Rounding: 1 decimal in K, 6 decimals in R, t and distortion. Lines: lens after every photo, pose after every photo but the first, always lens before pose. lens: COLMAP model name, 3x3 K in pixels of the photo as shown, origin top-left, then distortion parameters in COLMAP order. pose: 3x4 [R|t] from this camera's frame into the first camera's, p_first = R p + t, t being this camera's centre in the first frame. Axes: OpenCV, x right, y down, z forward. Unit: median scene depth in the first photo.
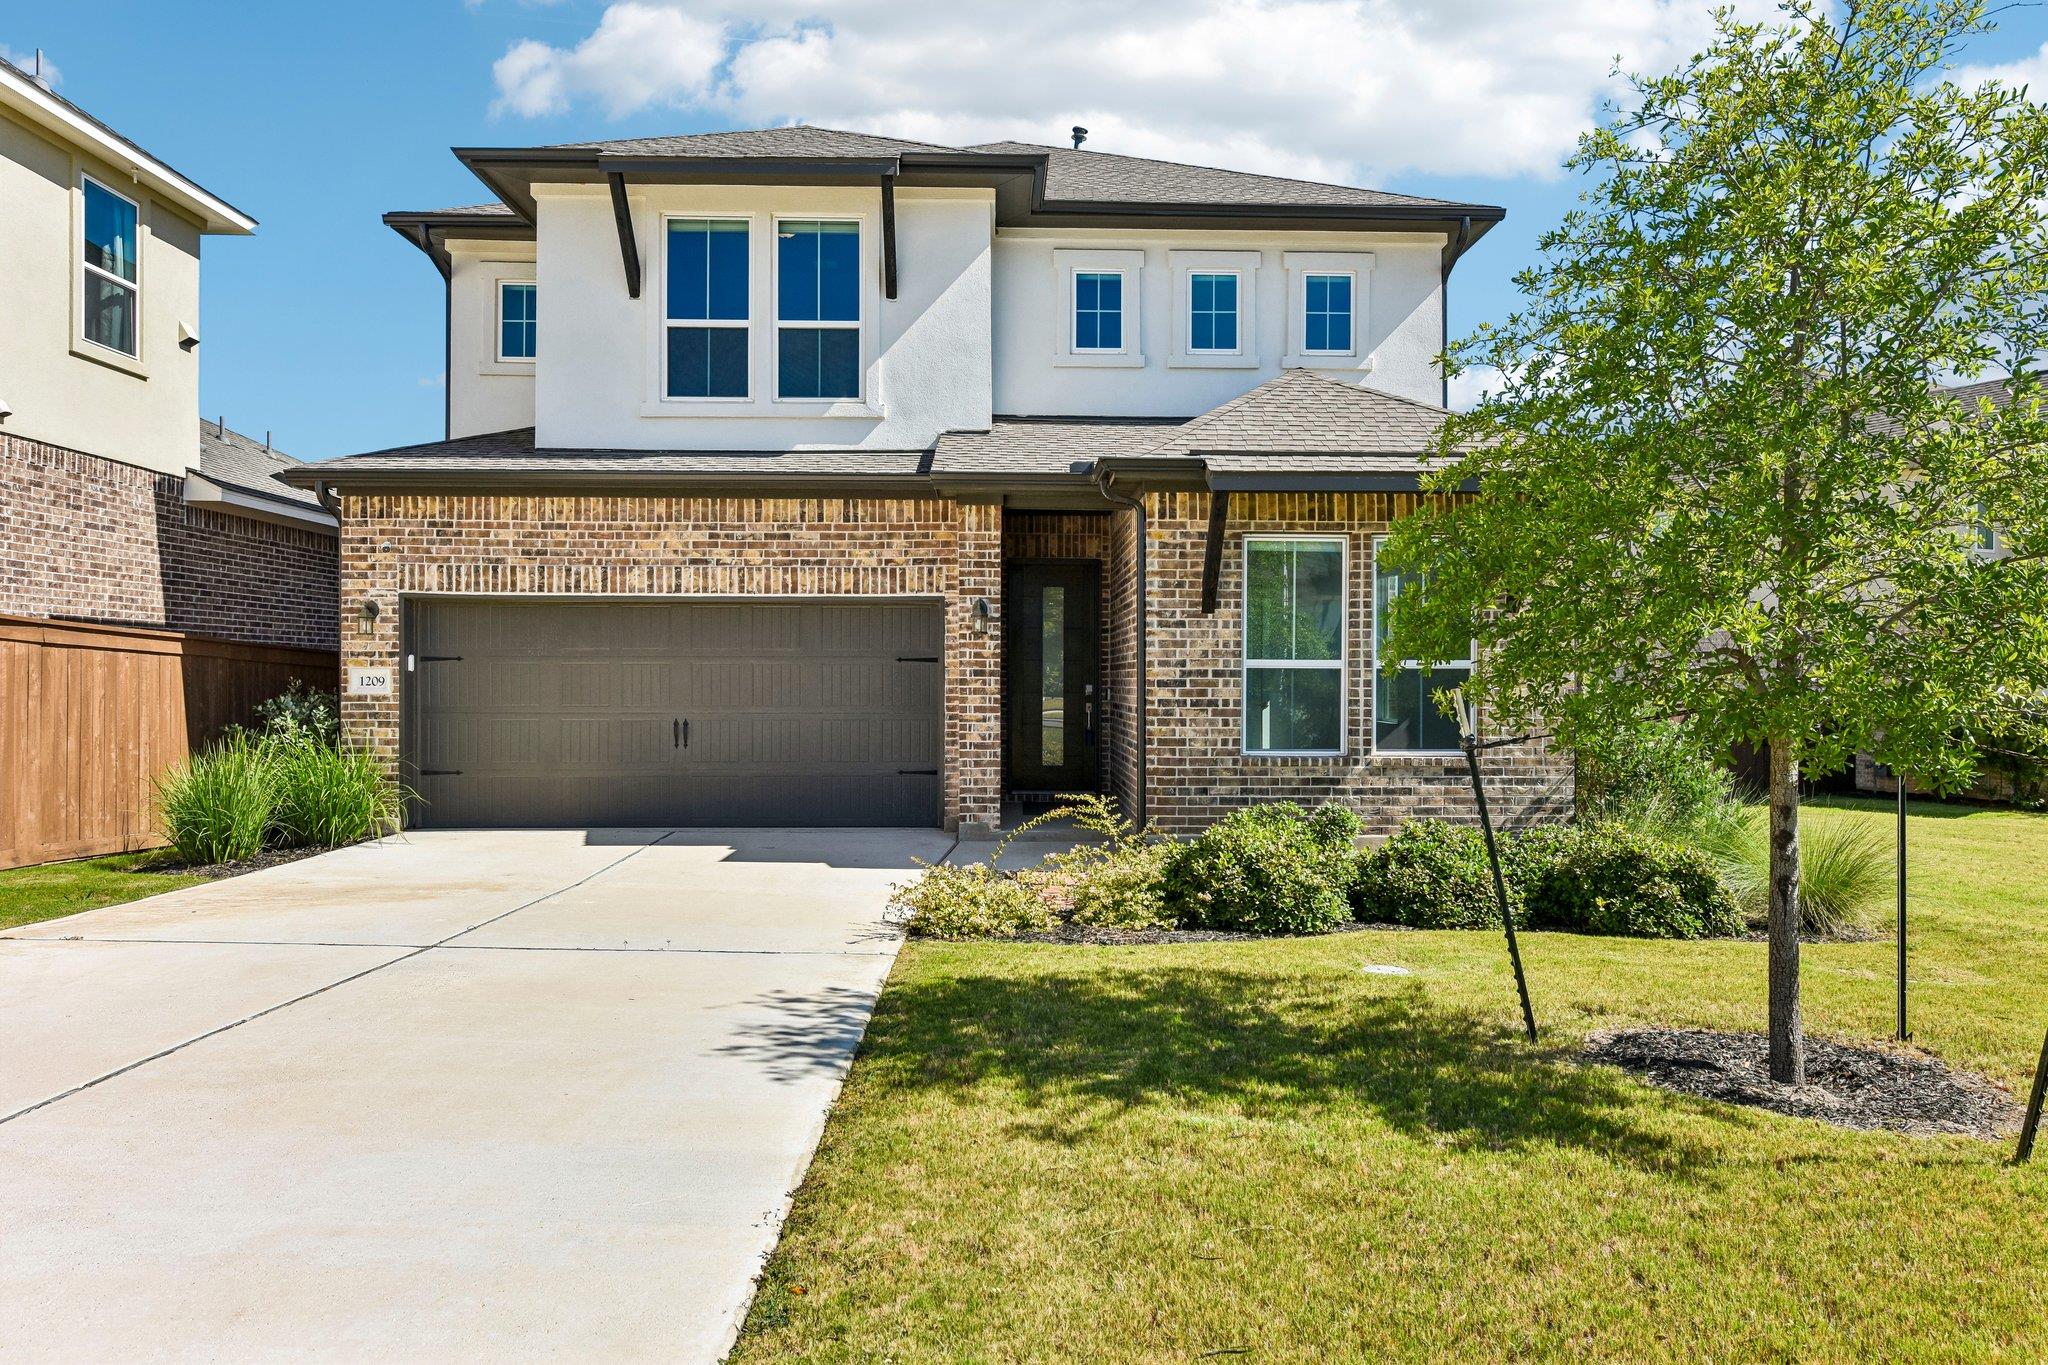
lens RADIAL K [[1309.0, 0, 1024.0], [0, 1309.0, 682.5], [0, 0, 1]] dist [0.003966, 0.000840]
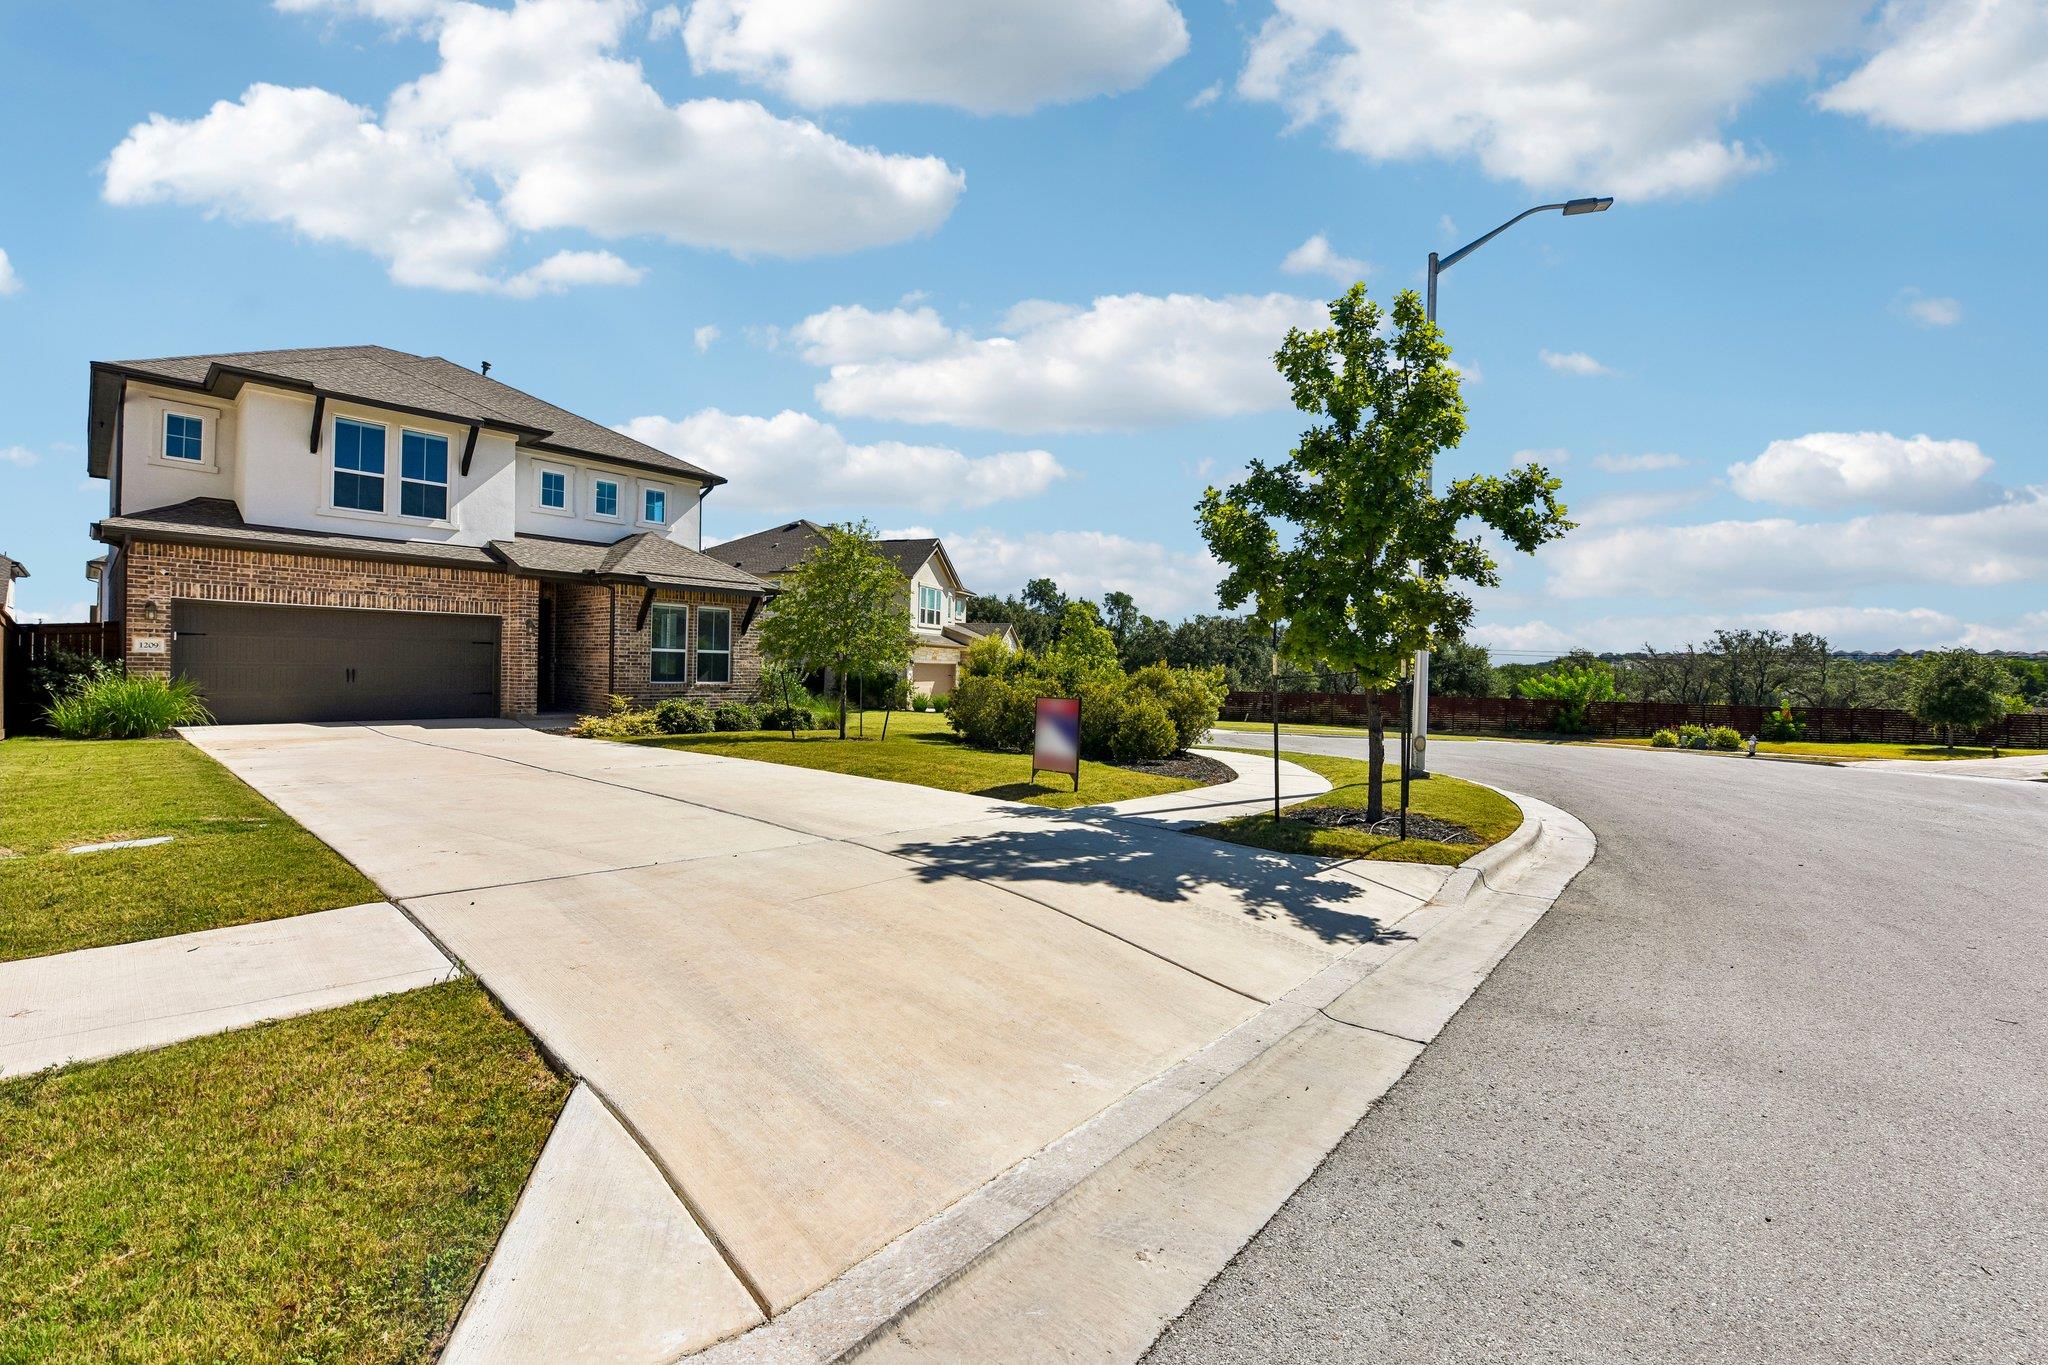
lens RADIAL K [[848.2, 0, 1034.6], [0, 848.2, 673.6], [0, 0, 1]] dist [-0.000491, -0.007978]
pose [[0.673990, 0.007340, 0.738704, -0.530120], [-0.019157, 0.999788, 0.007544, 0.005871], [-0.738492, -0.019236, 0.673988, -0.690680]]
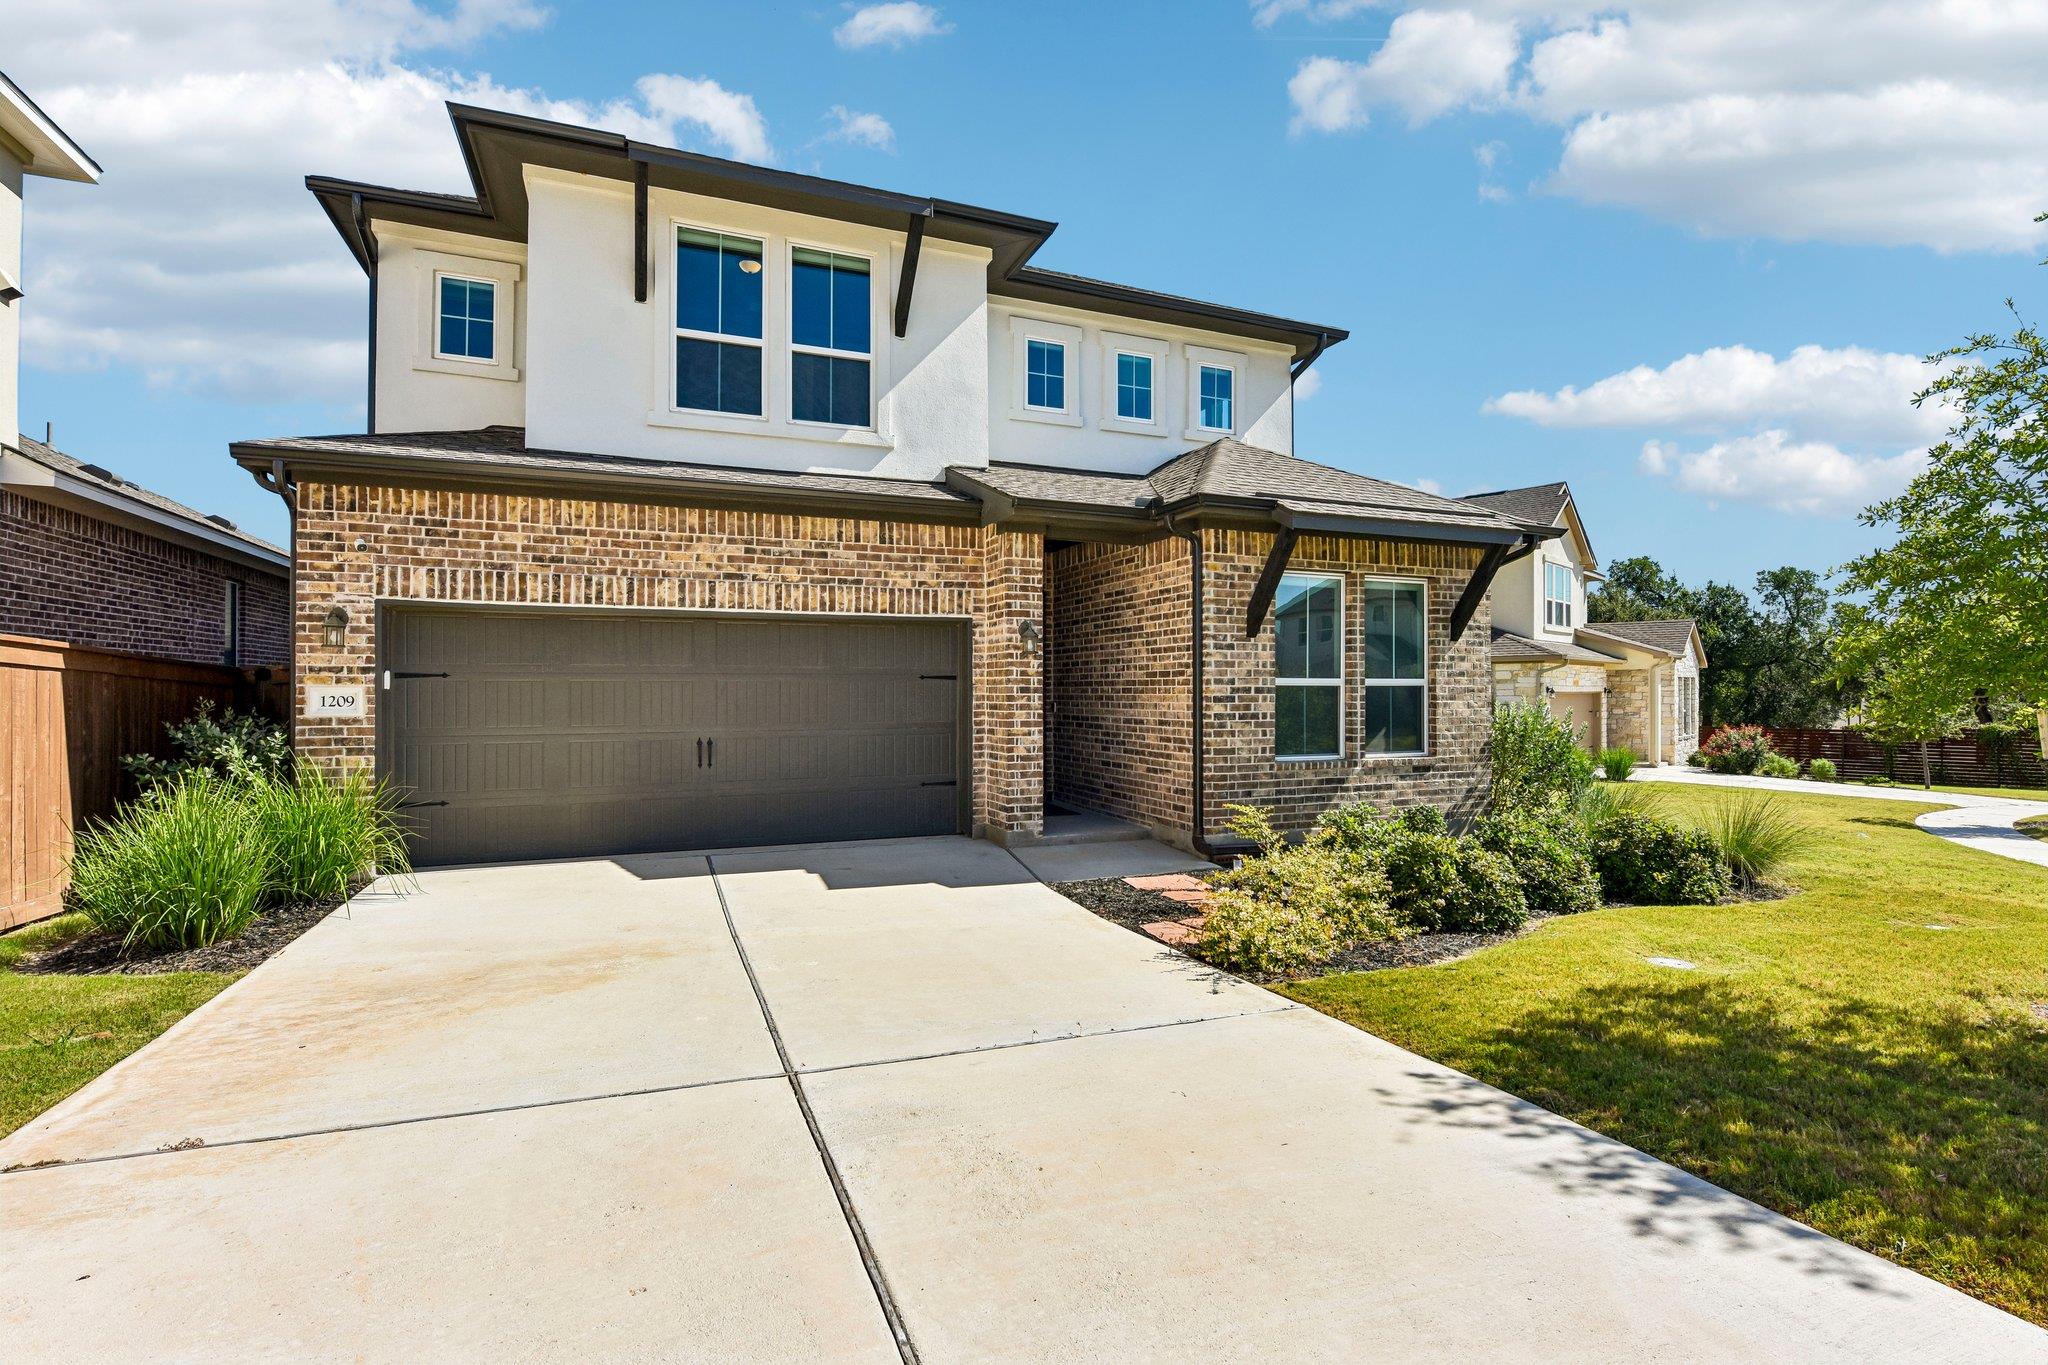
lens RADIAL K [[949.5, 0, 1024.0], [0, 949.5, 682.5], [0, 0, 1]] dist [-0.003010, -0.006725]
pose [[0.934053, -0.000091, 0.357136, -0.300233], [0.003771, 0.999947, -0.009607, -0.005717], [-0.357116, 0.010321, 0.934003, 0.265146]]
